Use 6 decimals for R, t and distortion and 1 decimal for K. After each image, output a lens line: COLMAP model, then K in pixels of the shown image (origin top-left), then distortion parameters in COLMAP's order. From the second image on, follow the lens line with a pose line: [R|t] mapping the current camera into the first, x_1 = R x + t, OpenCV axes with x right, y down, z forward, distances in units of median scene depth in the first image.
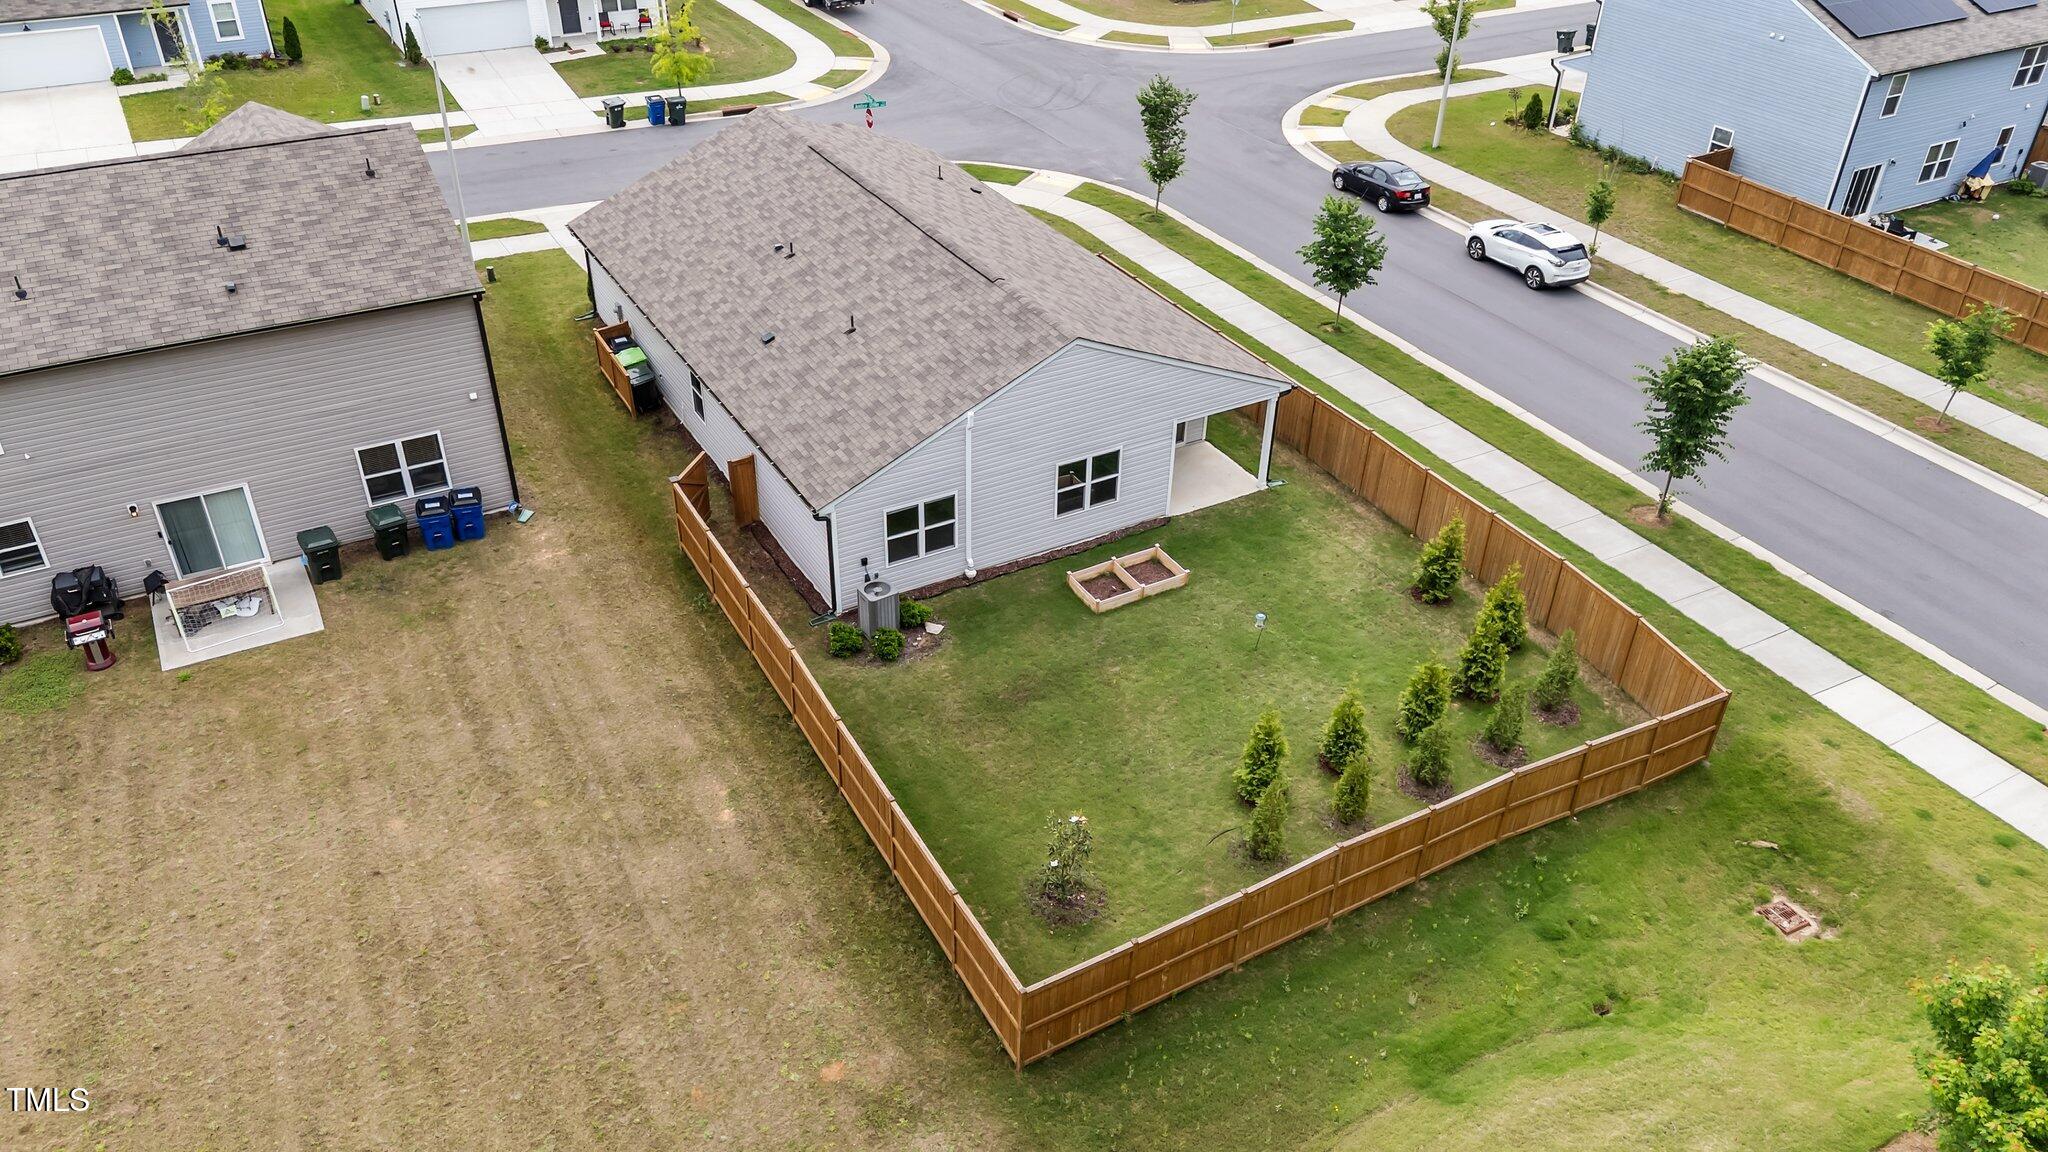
lens RADIAL K [[1505.9, 0, 1019.6], [0, 1505.9, 570.3], [0, 0, 1]] dist [0.065582, -0.057627]
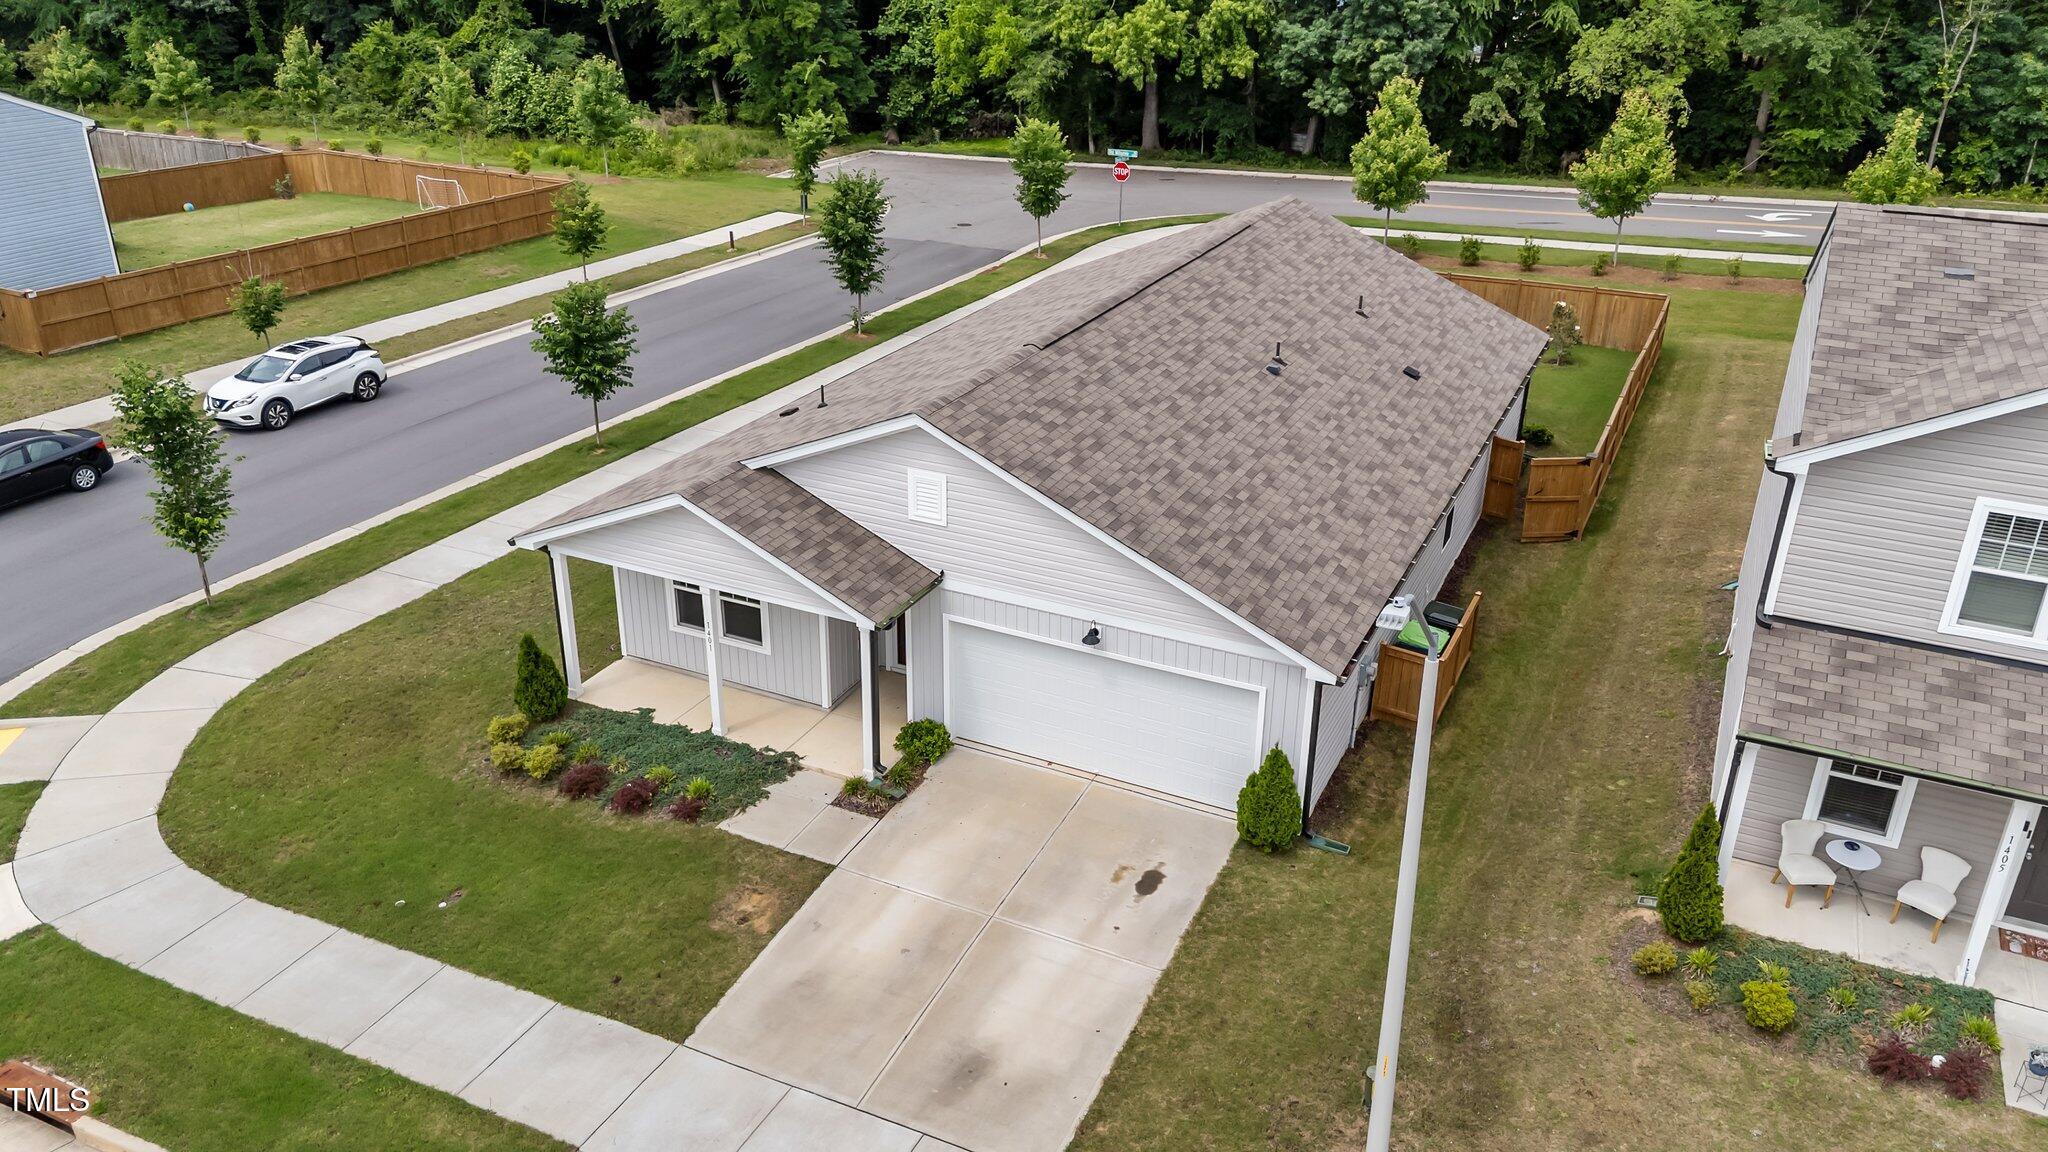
lens RADIAL K [[1519.5, 0, 1019.7], [0, 1519.5, 560.5], [0, 0, 1]] dist [0.065095, -0.062613]
pose [[-0.568166, -0.356676, 0.741600, -0.748646], [0.438883, 0.630984, 0.639719, -0.765511], [-0.696110, 0.688942, -0.201964, 1.505399]]
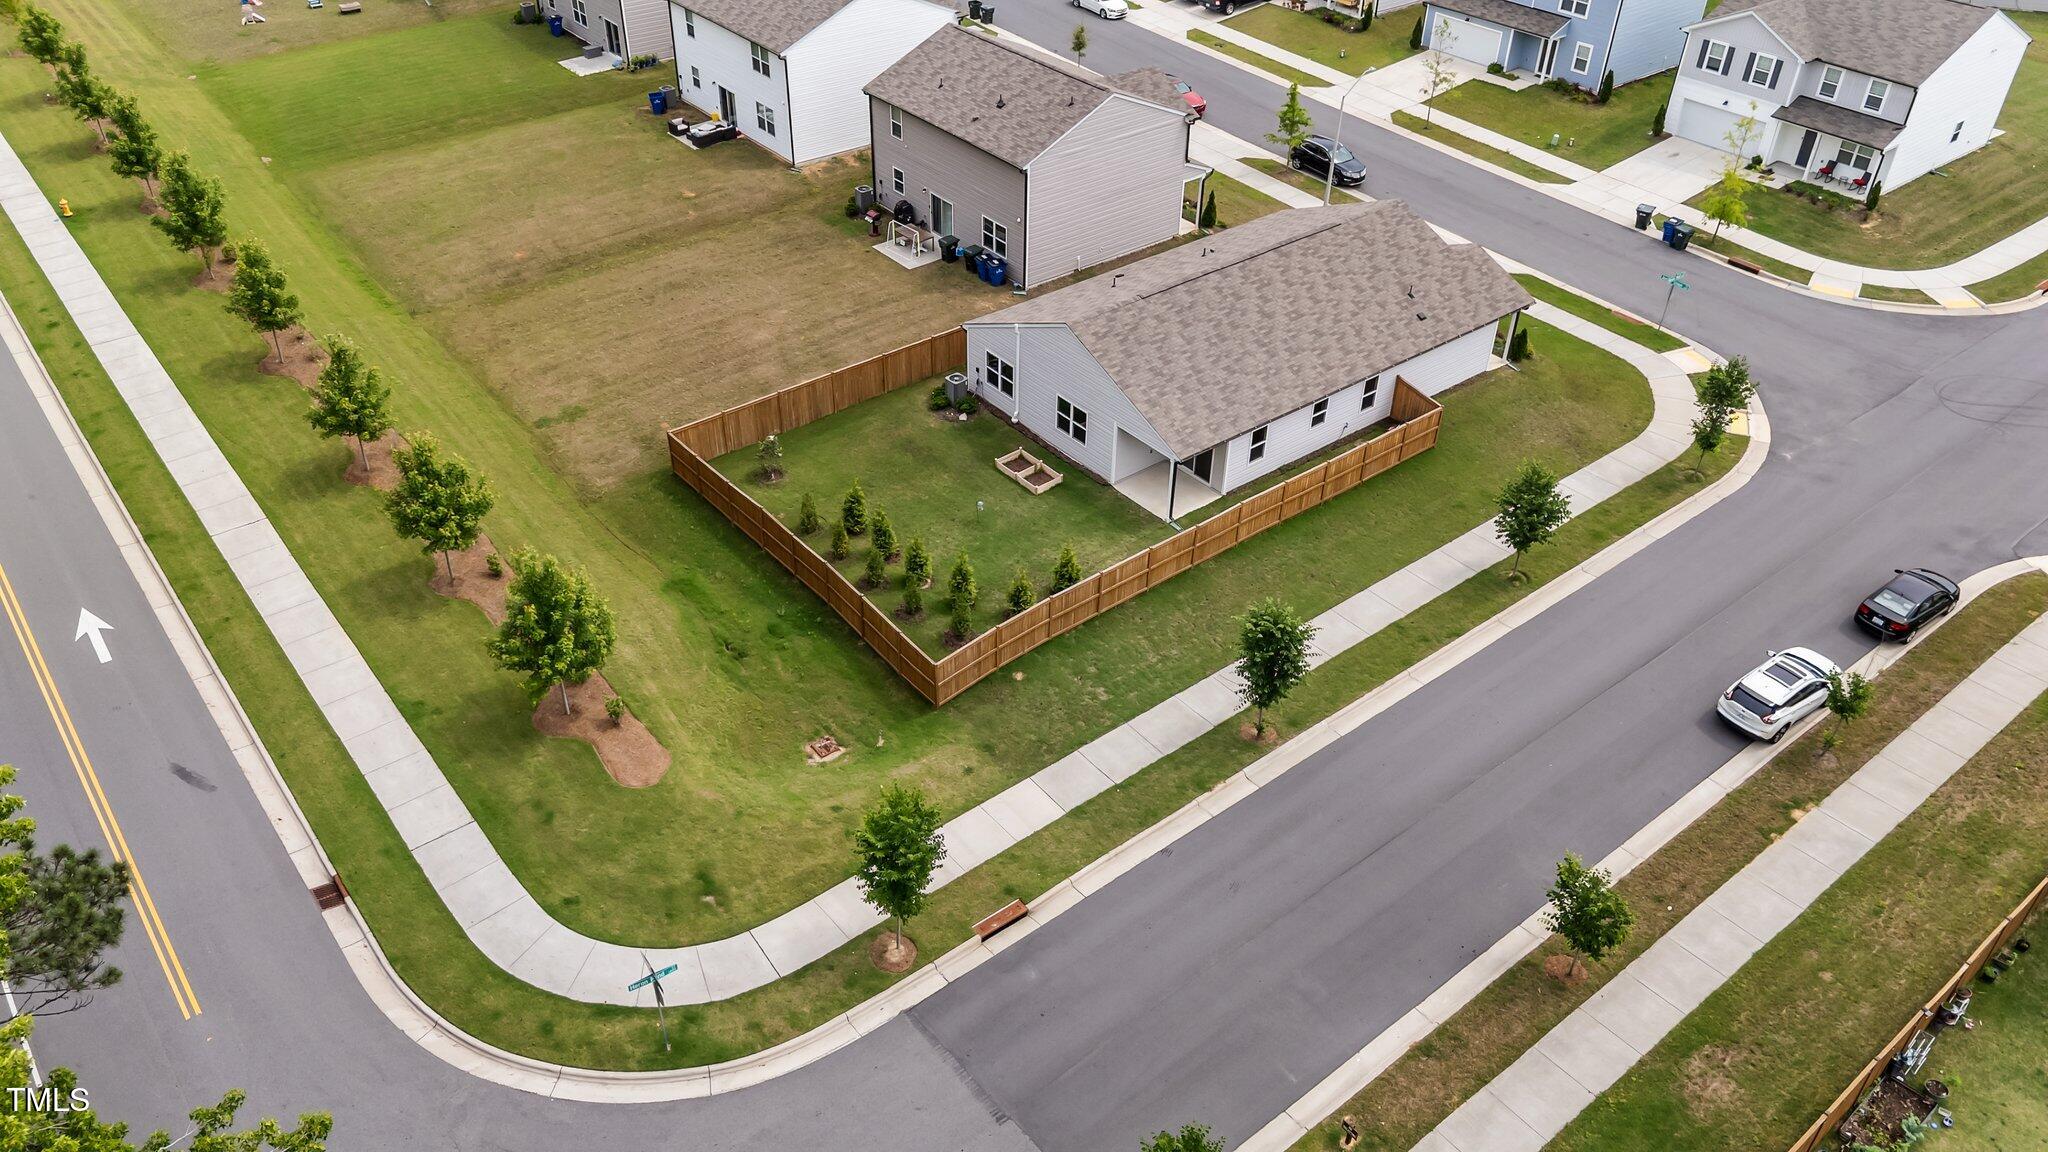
lens RADIAL K [[1500.1, 0, 1021.0], [0, 1500.1, 570.8], [0, 0, 1]] dist [0.121948, -0.176582]
pose [[0.161595, 0.575757, -0.801493, 1.473192], [-0.561415, 0.721570, 0.405153, -0.585053], [0.811603, 0.384500, 0.439841, 0.329805]]
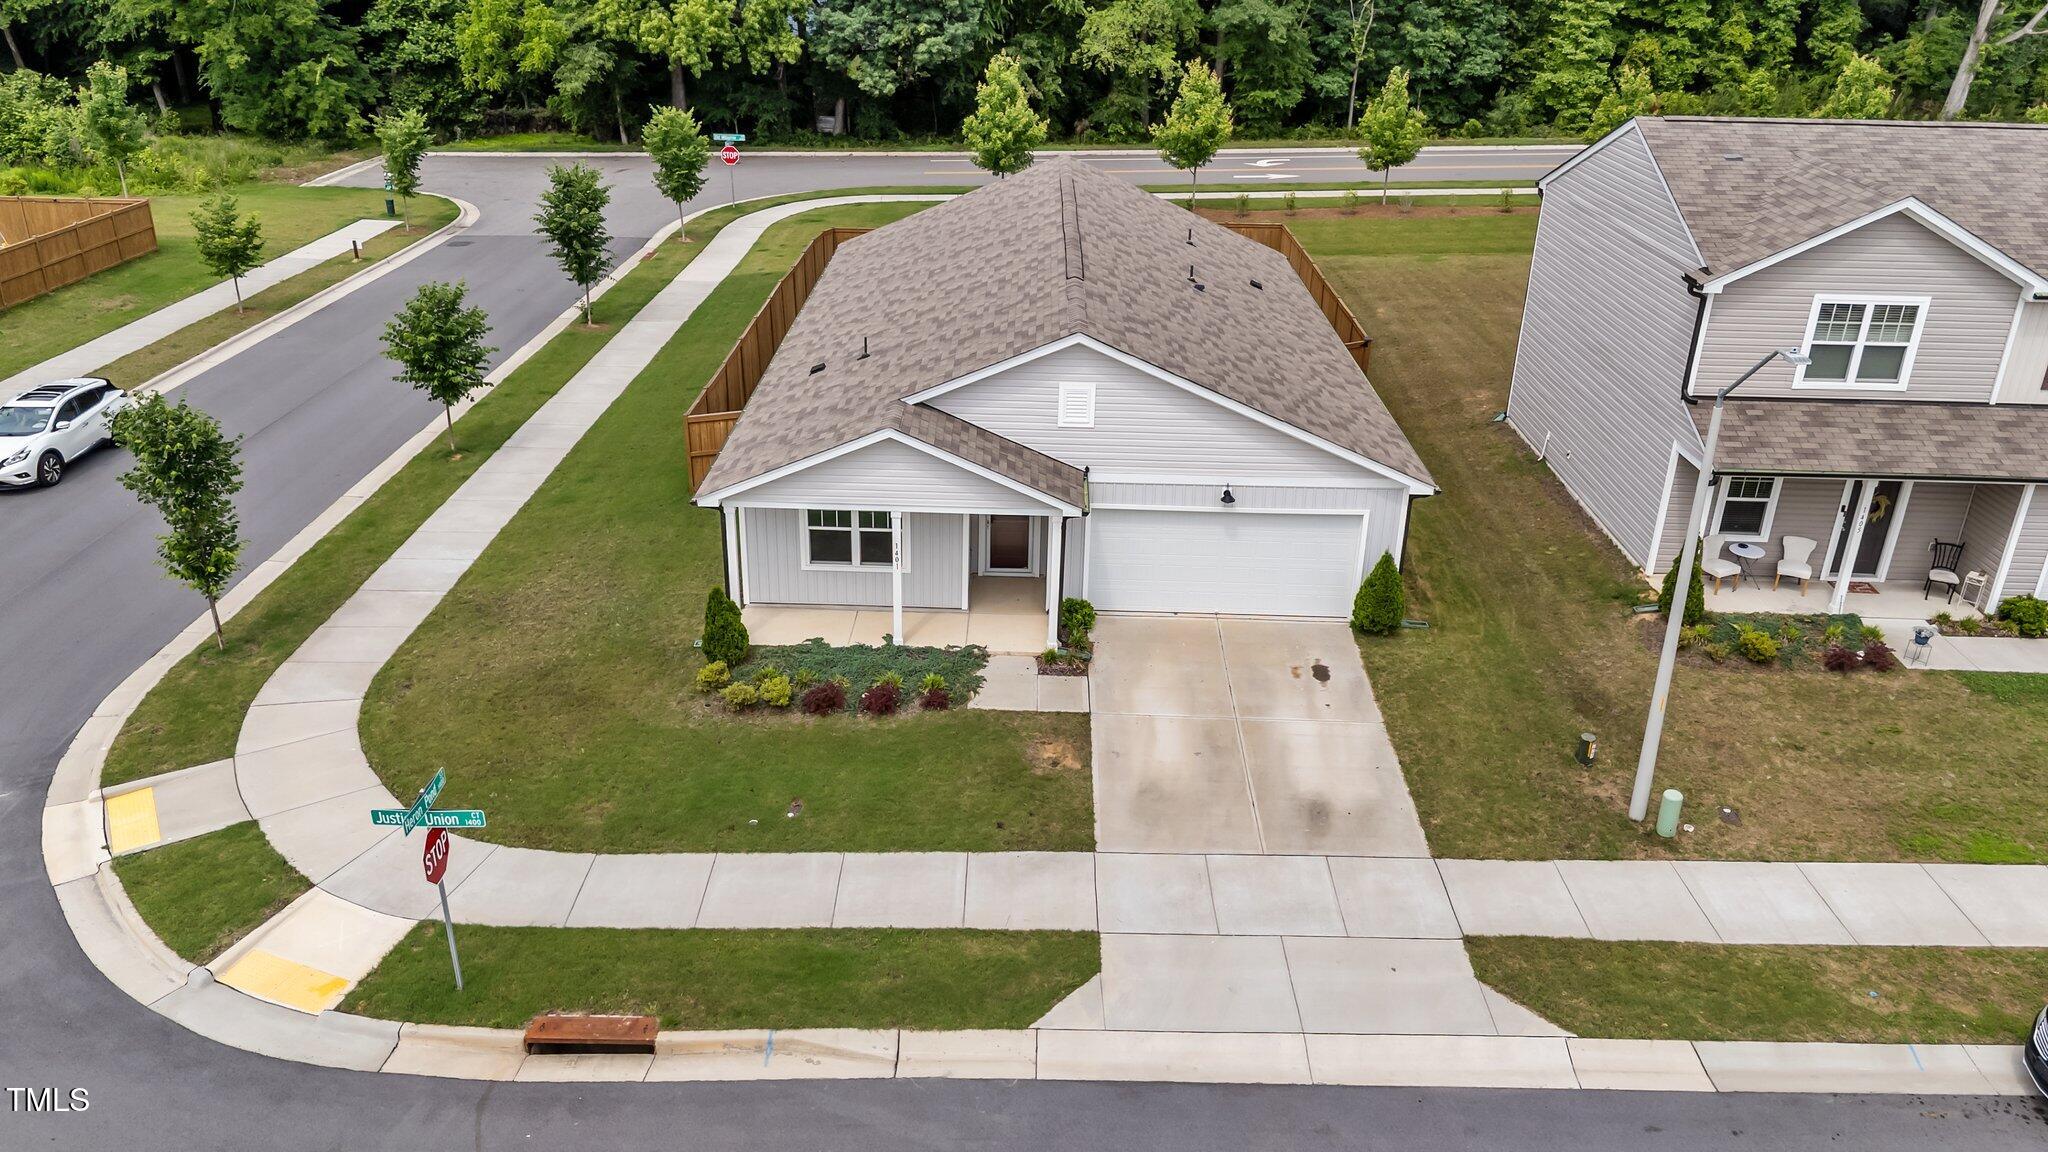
lens RADIAL K [[1519.5, 0, 1019.7], [0, 1519.5, 560.5], [0, 0, 1]] dist [0.065095, -0.062613]
pose [[-0.861384, -0.237588, 0.448965, -0.574670], [0.251582, 0.568295, 0.783420, -0.956918], [-0.441276, 0.787777, -0.429748, 1.795908]]
